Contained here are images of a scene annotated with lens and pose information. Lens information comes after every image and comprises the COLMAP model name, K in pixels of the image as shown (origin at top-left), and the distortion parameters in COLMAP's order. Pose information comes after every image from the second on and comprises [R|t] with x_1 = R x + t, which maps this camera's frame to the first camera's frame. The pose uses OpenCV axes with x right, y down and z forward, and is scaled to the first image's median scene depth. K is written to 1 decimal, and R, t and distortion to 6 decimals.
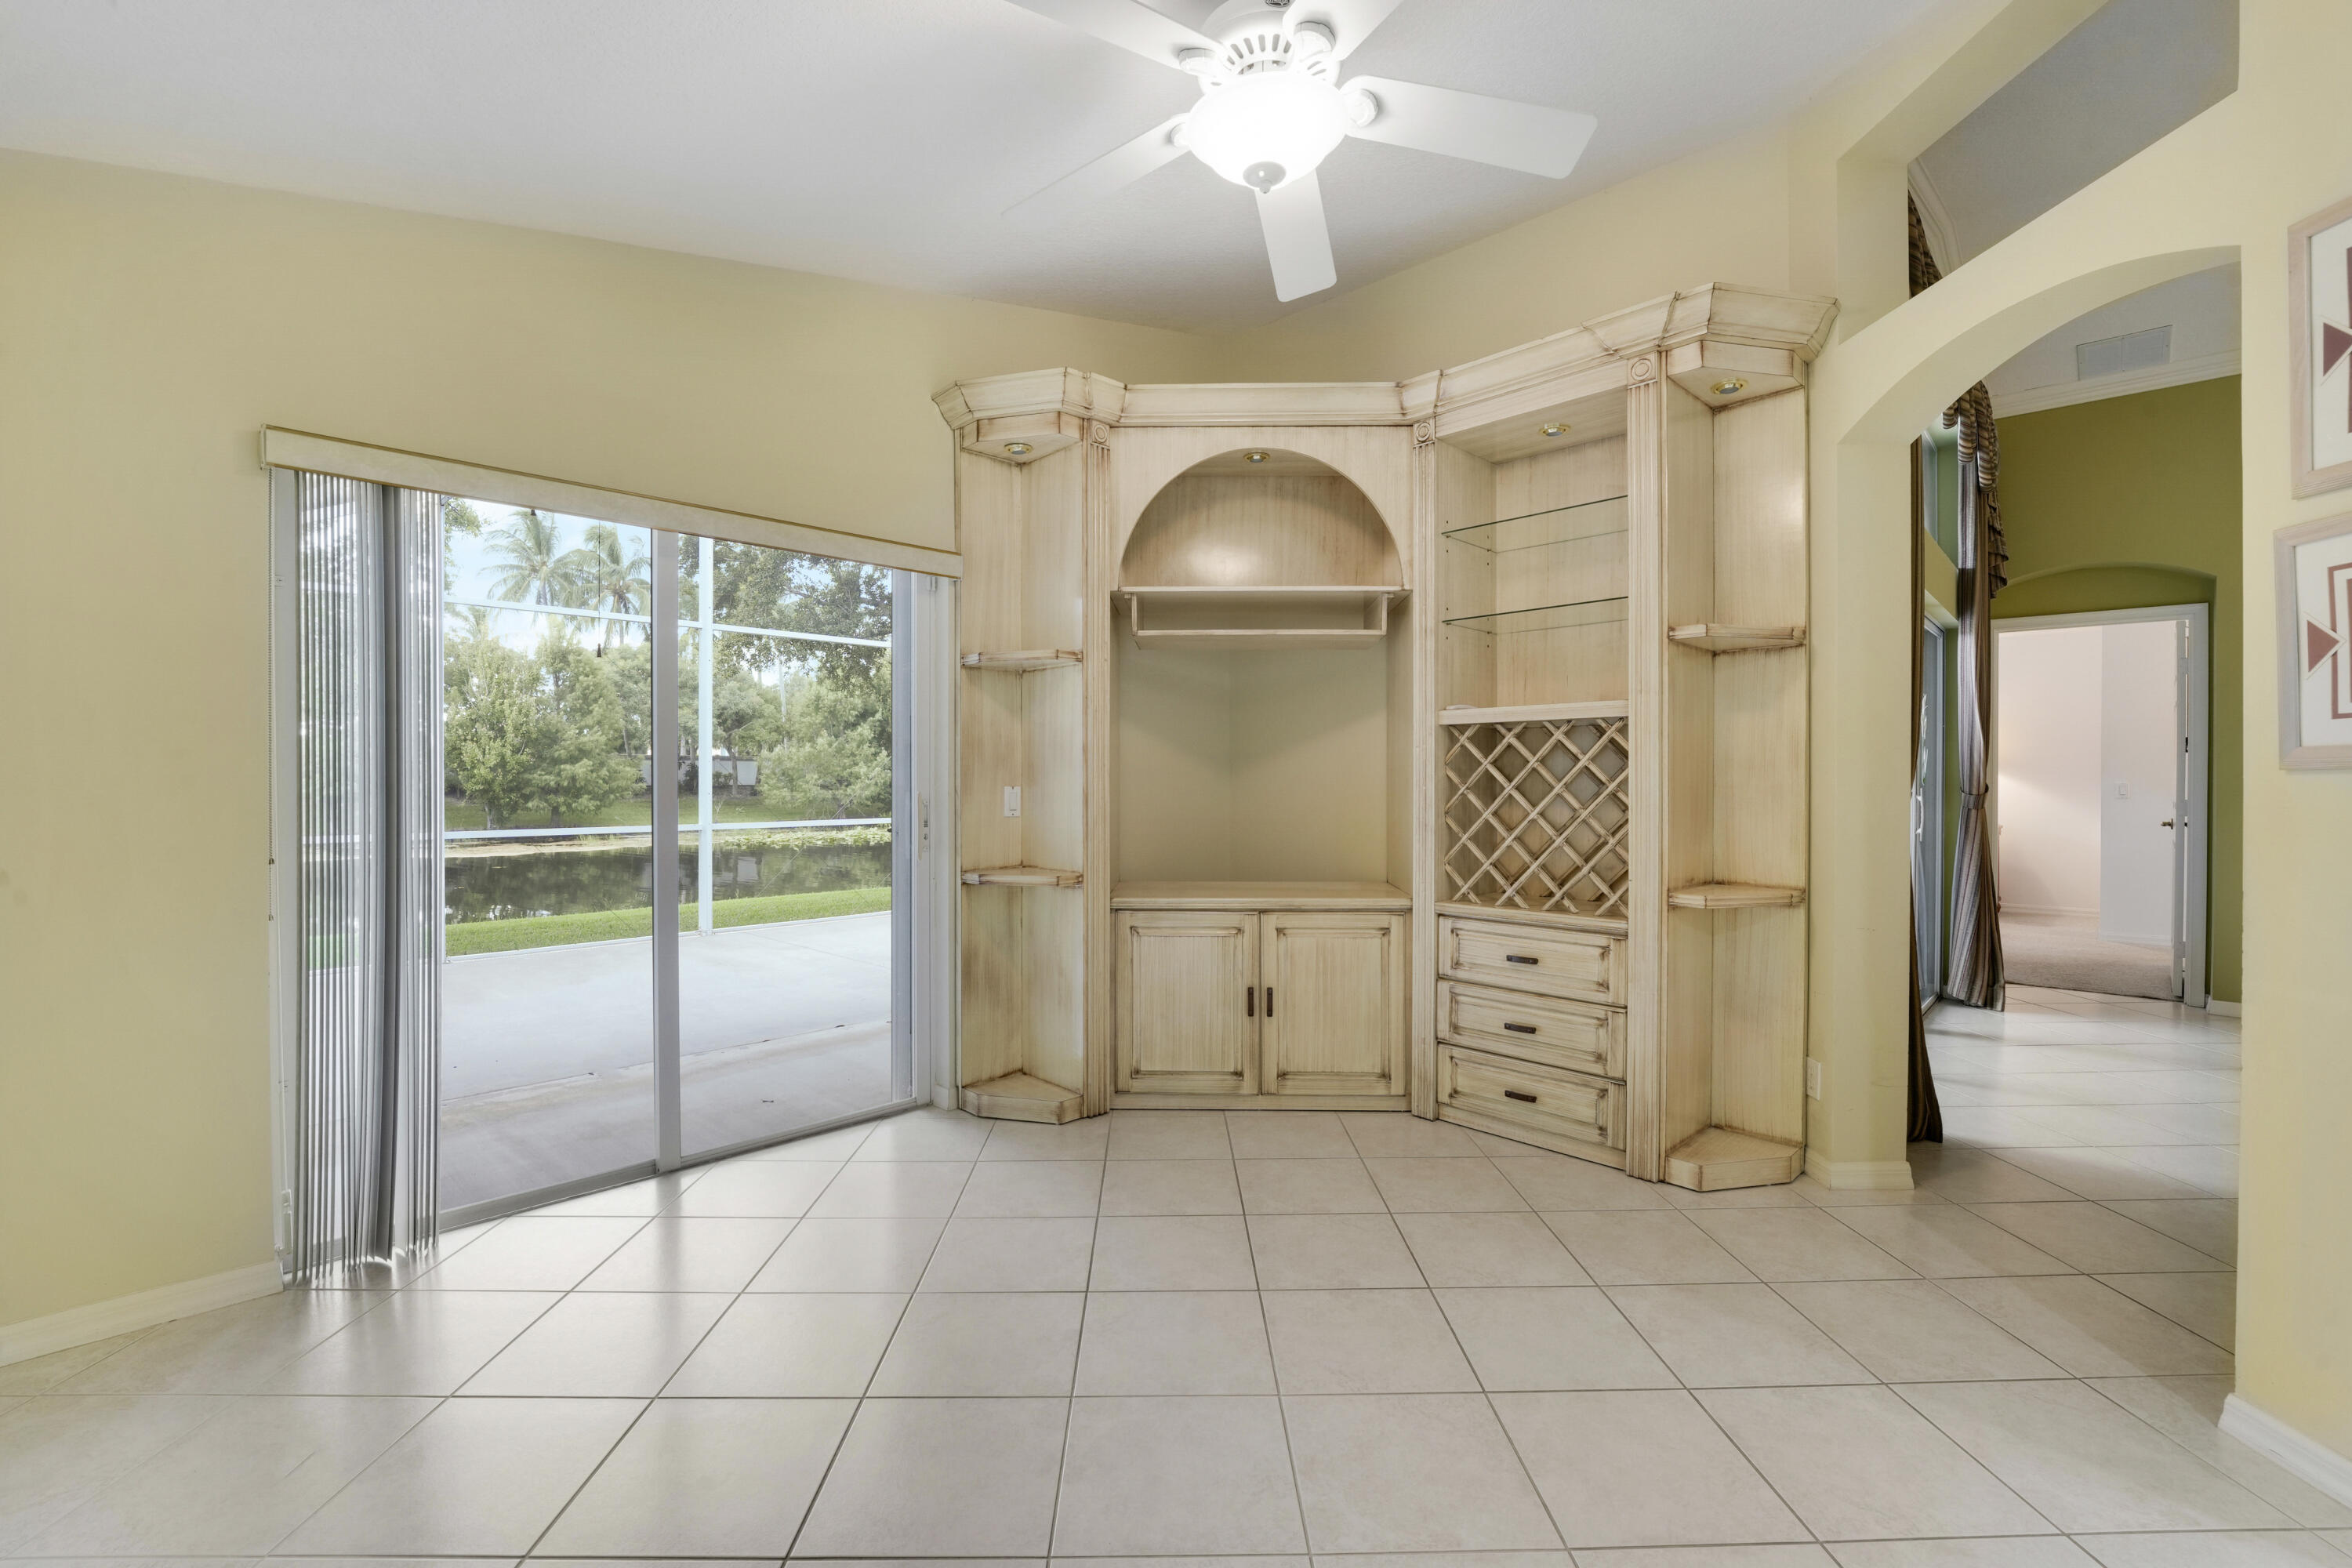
lens RADIAL K [[1012.9, 0, 1177.4], [0, 1012.9, 787.8], [0, 0, 1]] dist [-0.018554, 0.000148]
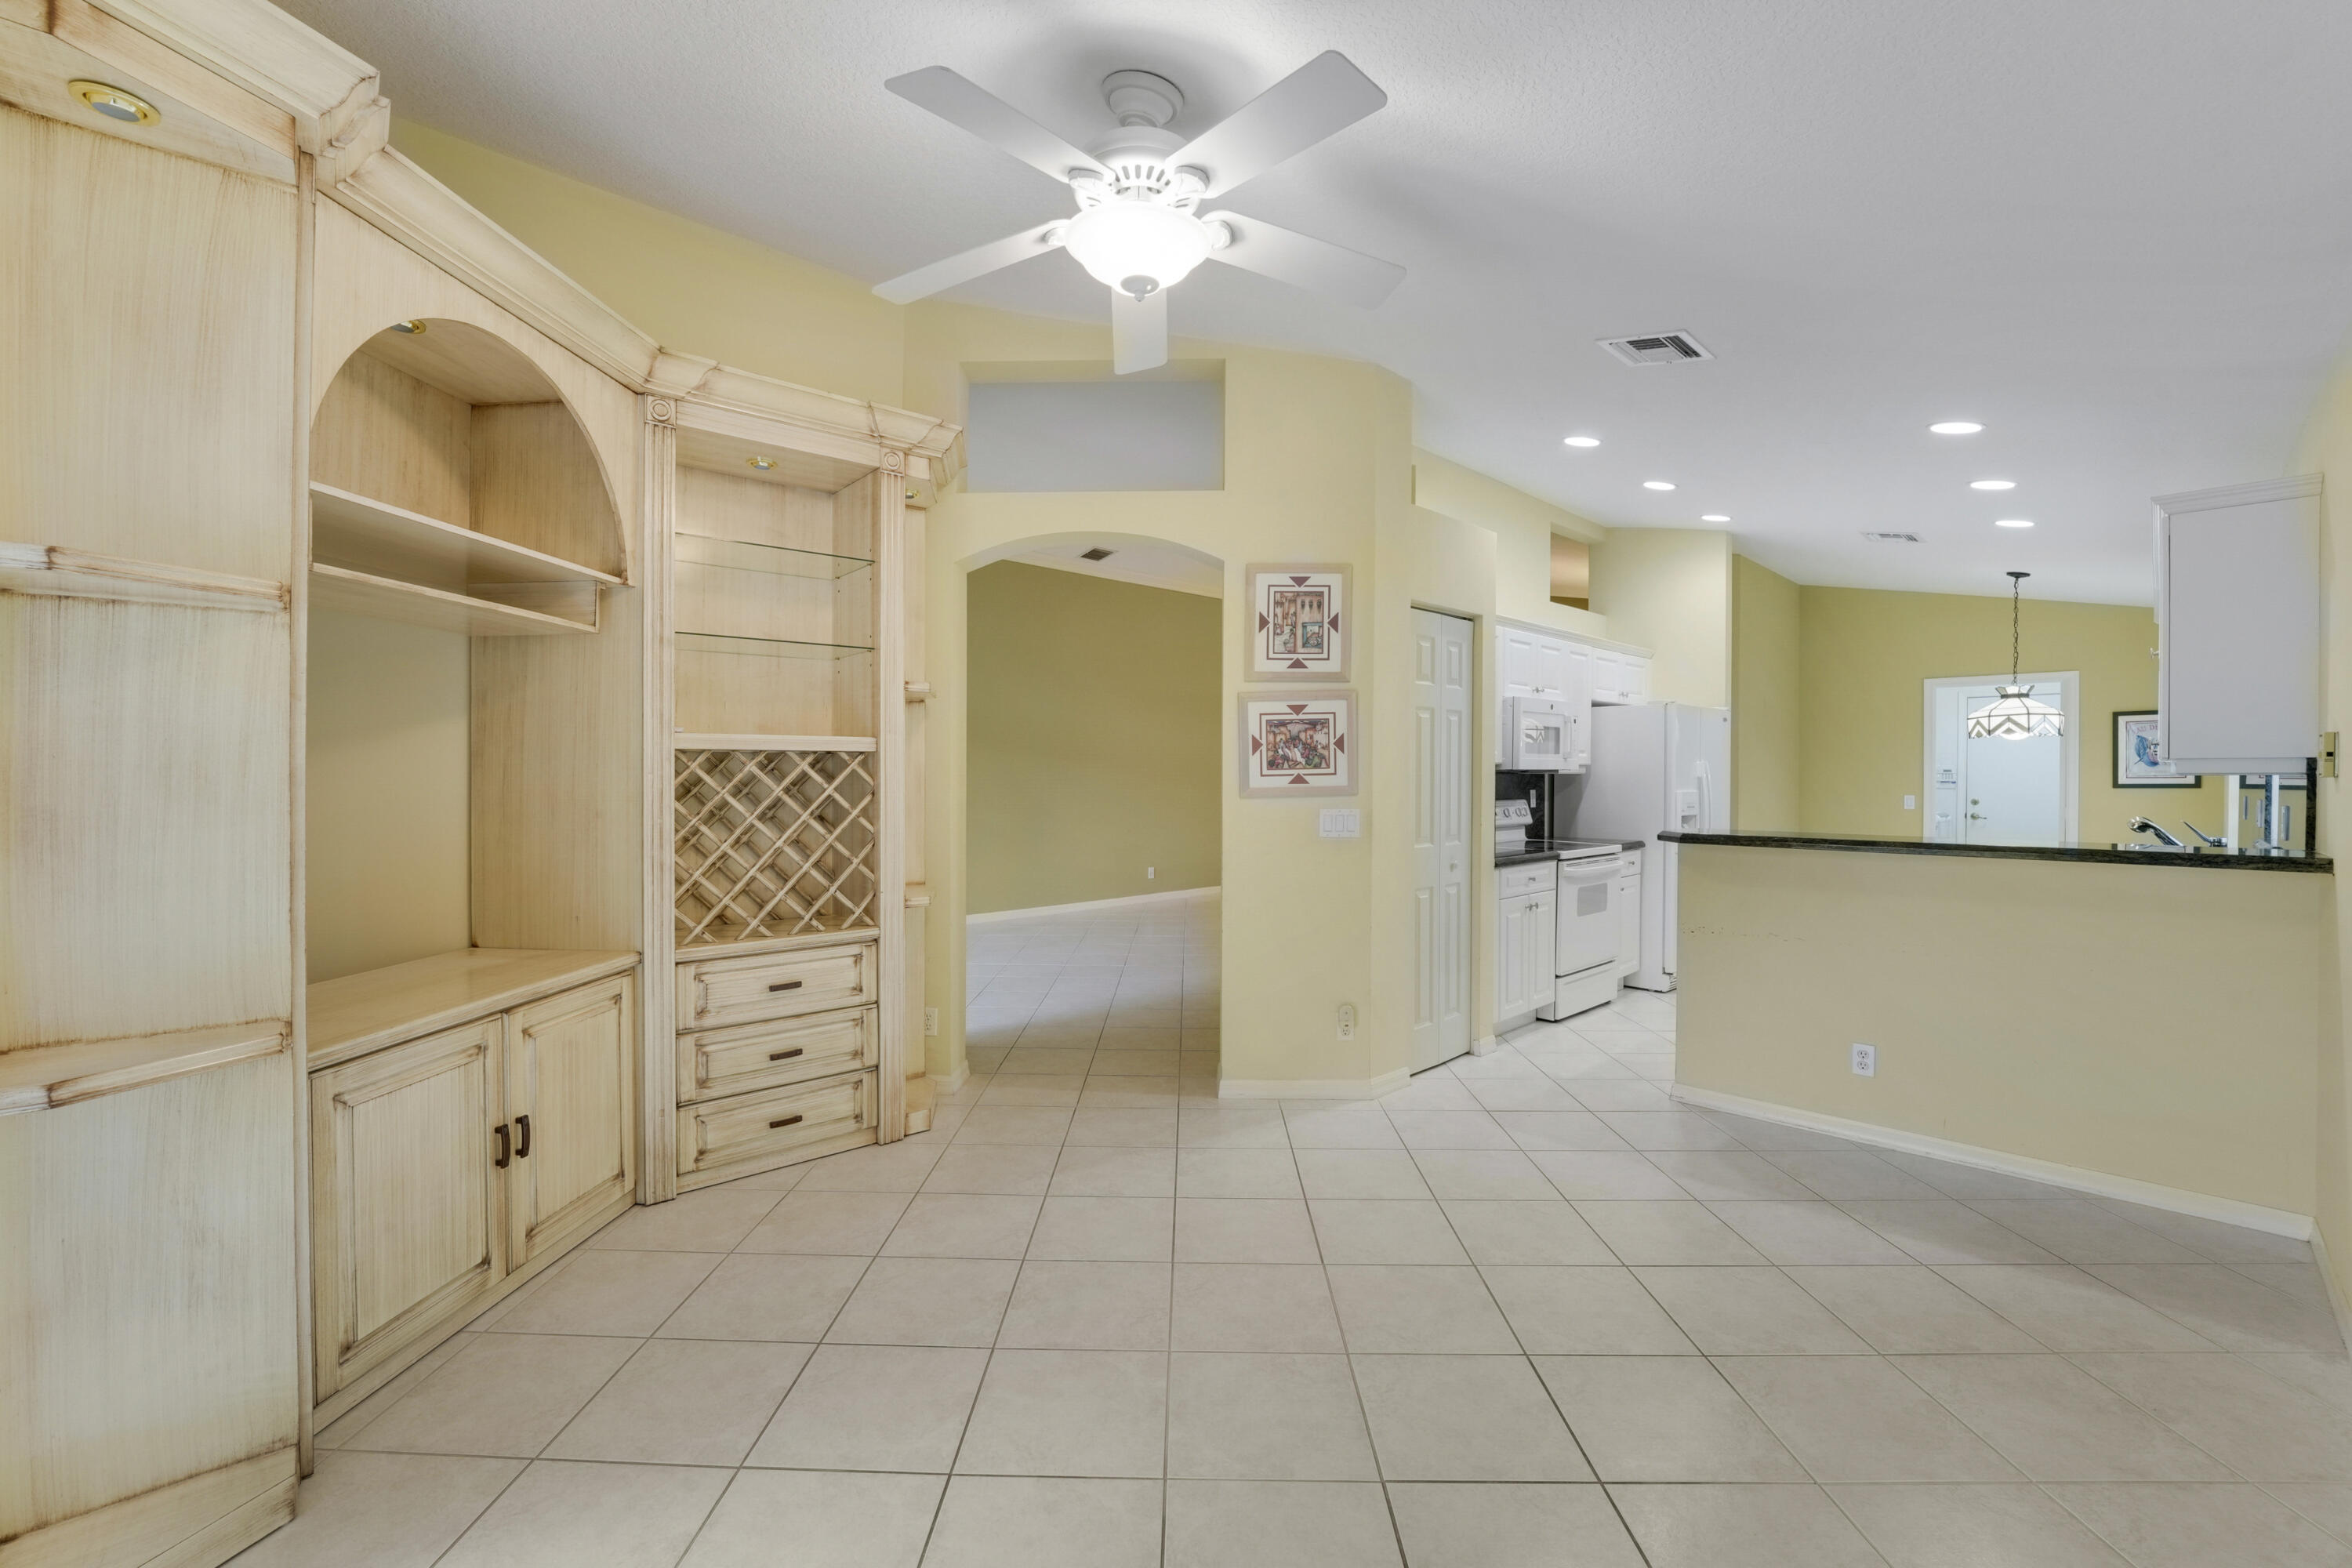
lens RADIAL K [[974.7, 0, 1170.2], [0, 974.7, 781.7], [0, 0, 1]] dist [-0.014727, -0.000194]
pose [[0.035656, -0.008693, 0.999326, -0.585519], [0.008155, 0.999931, 0.008407, -0.038186], [-0.999331, 0.007850, 0.035724, 0.547635]]
